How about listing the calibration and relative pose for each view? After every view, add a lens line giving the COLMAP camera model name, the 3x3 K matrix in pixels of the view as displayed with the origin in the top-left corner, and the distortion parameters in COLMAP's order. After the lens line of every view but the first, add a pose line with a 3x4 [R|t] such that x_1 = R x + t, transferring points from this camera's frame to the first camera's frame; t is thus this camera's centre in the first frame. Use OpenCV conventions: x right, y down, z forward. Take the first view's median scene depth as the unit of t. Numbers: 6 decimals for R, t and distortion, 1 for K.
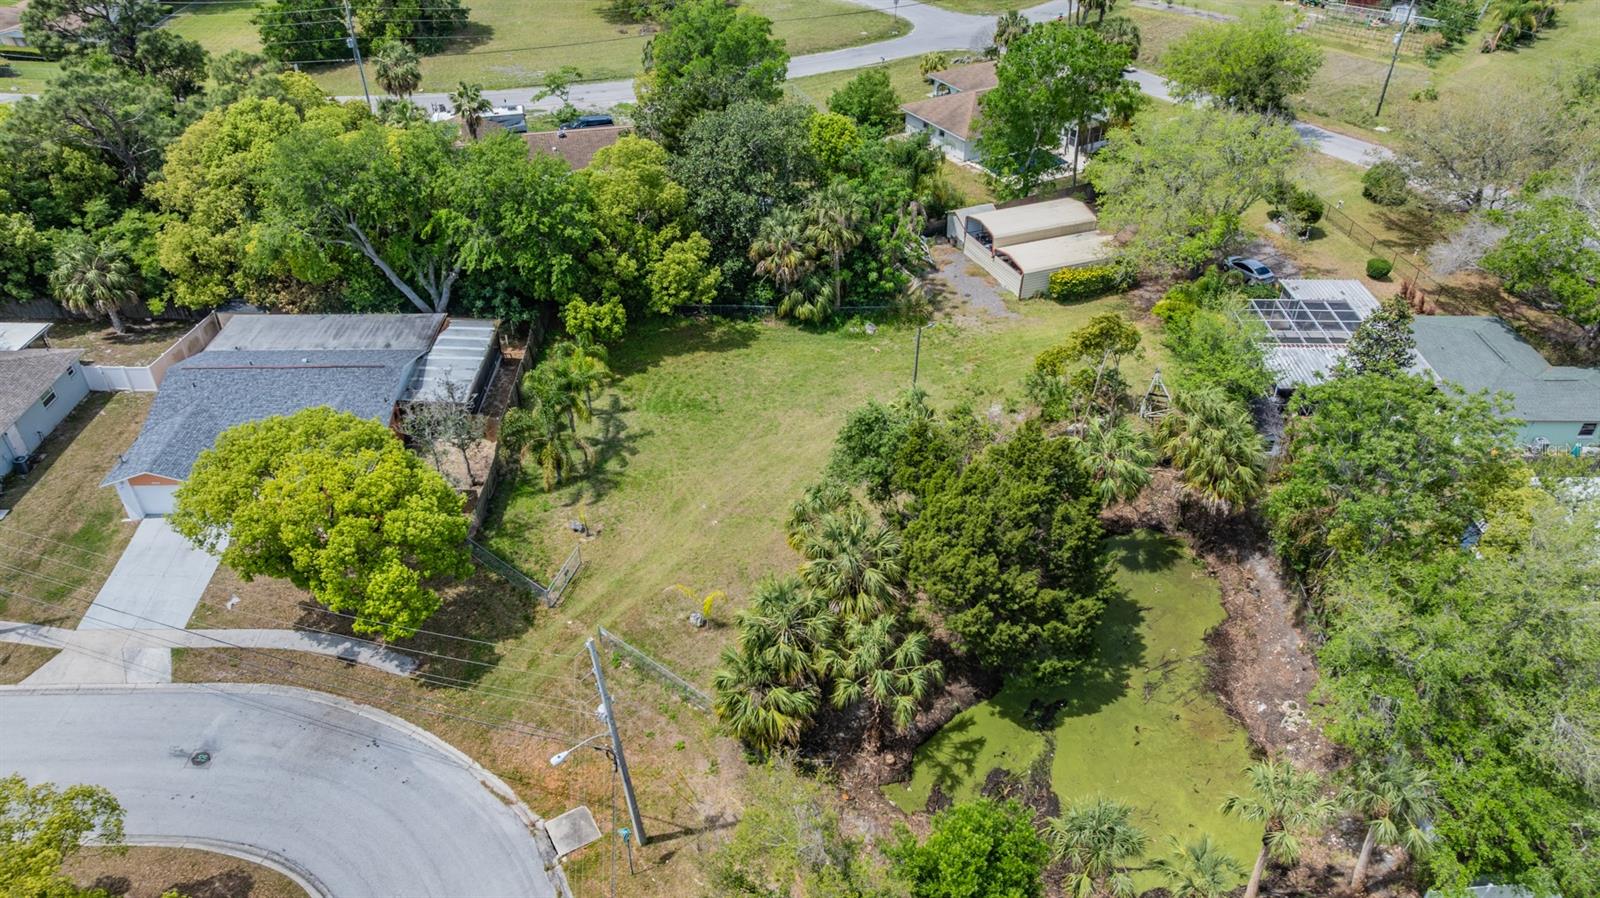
lens RADIAL K [[1123.8, 0, 805.0], [0, 1123.8, 444.1], [0, 0, 1]] dist [-0.018904, 0.010811]
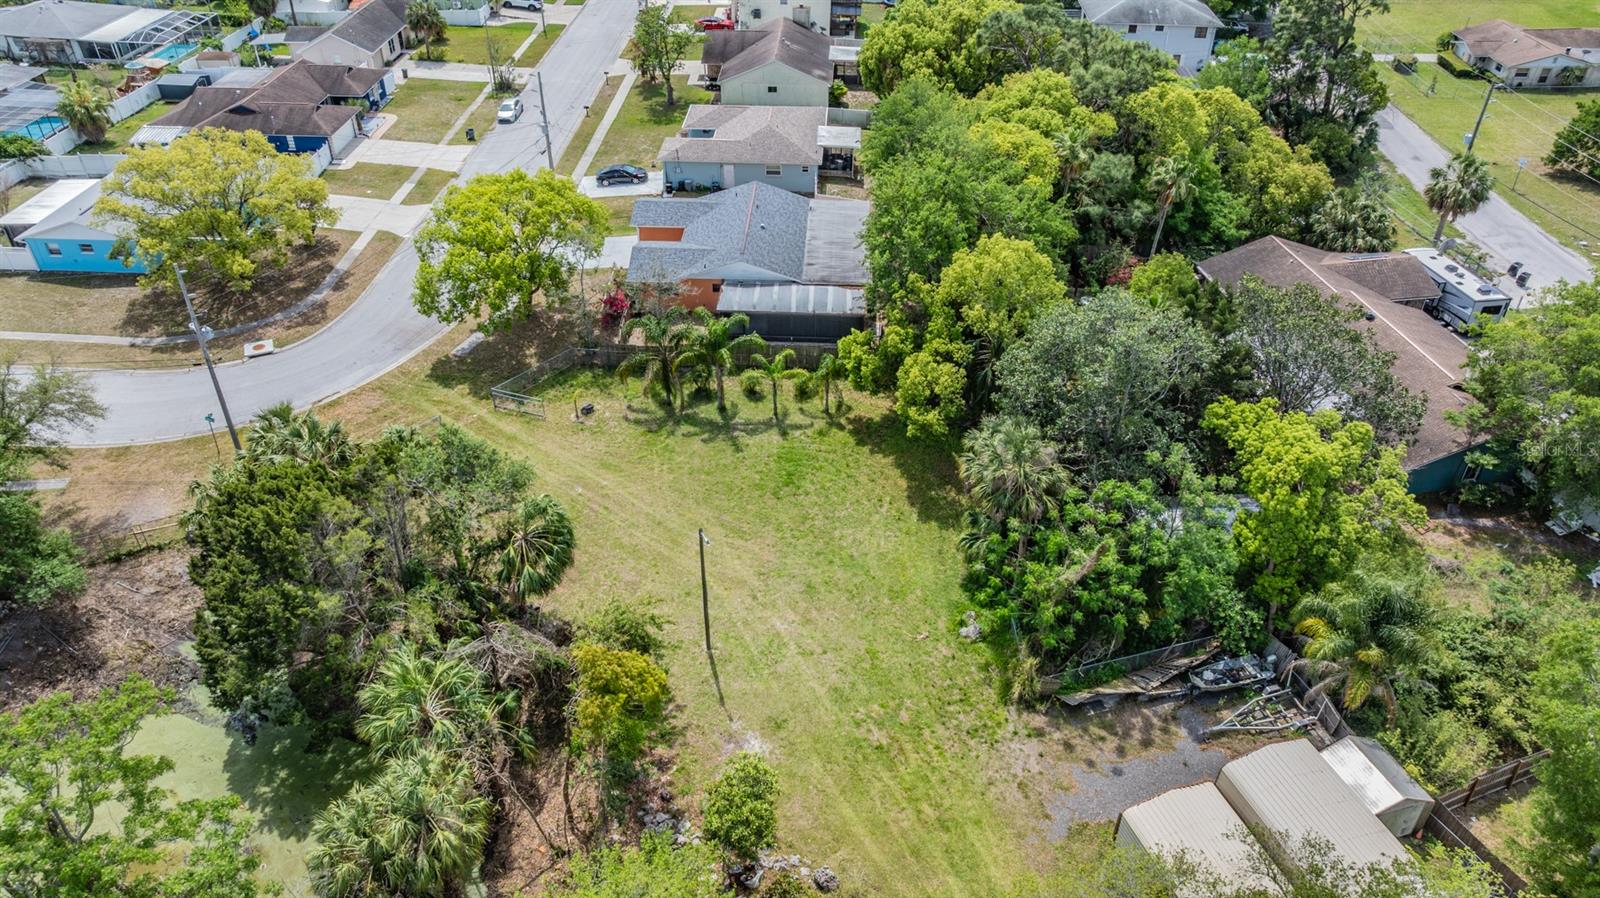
lens RADIAL K [[1123.8, 0, 802.5], [0, 1123.8, 438.5], [0, 0, 1]] dist [-0.018904, 0.010811]
pose [[-0.060527, 0.576238, -0.815038, 0.637824], [-0.589836, 0.638076, 0.494927, -0.523550], [0.805251, 0.510695, 0.301265, 0.739066]]
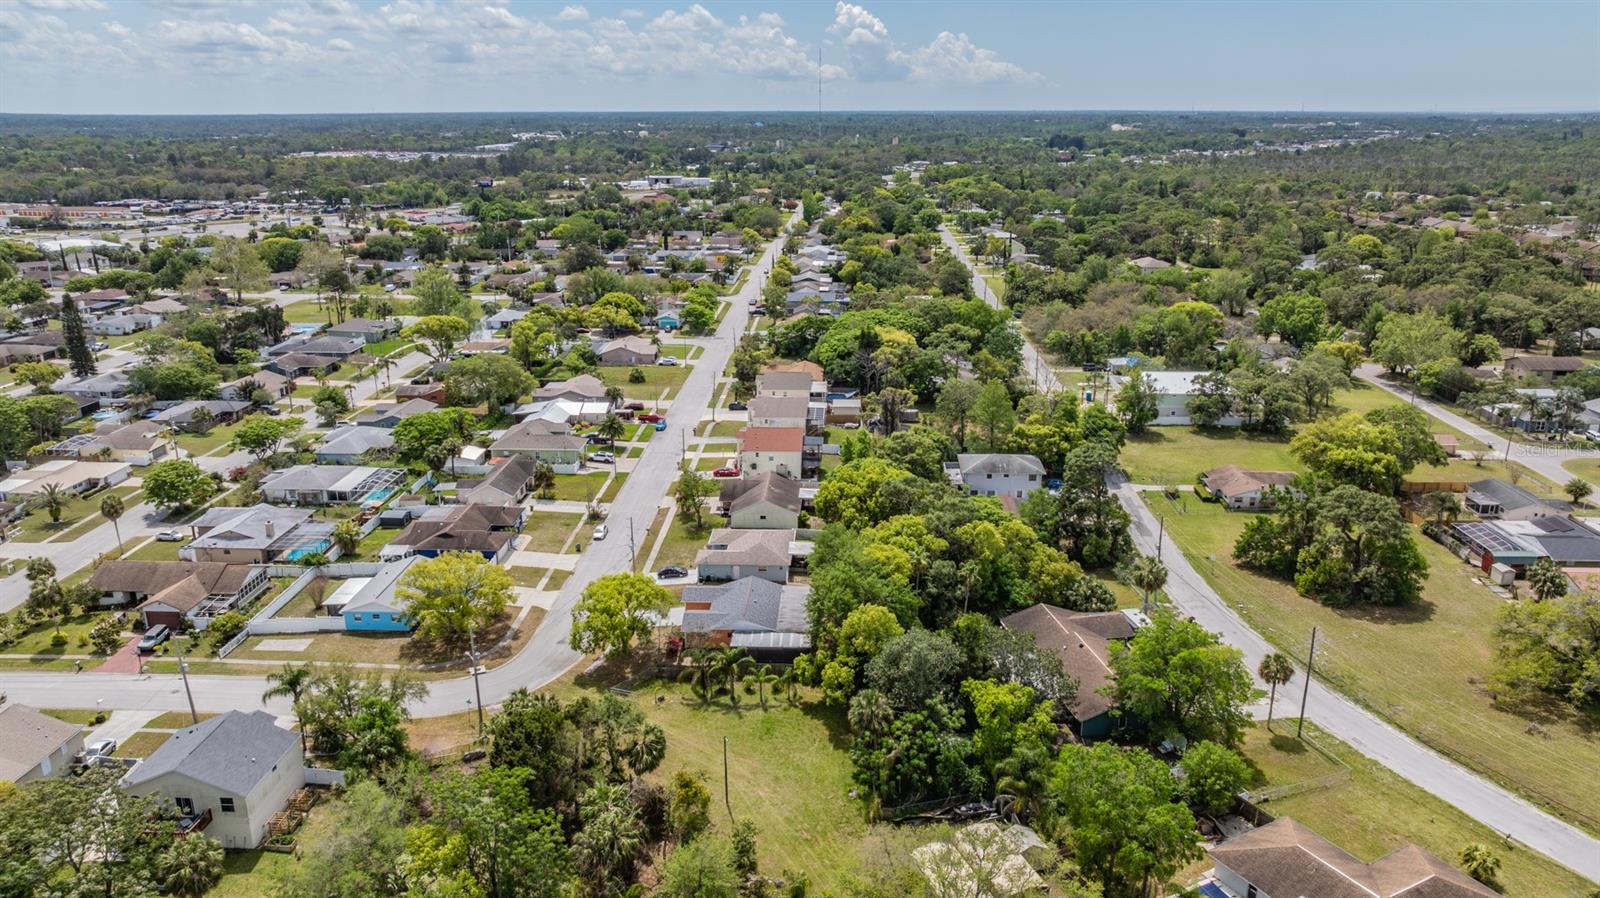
lens RADIAL K [[1123.8, 0, 804.7], [0, 1123.8, 430.2], [0, 0, 1]] dist [-0.018904, 0.010811]
pose [[-0.054548, 0.271334, -0.960938, 1.486098], [-0.582595, 0.772931, 0.251319, -0.890127], [0.810930, 0.573546, 0.115916, 0.592894]]
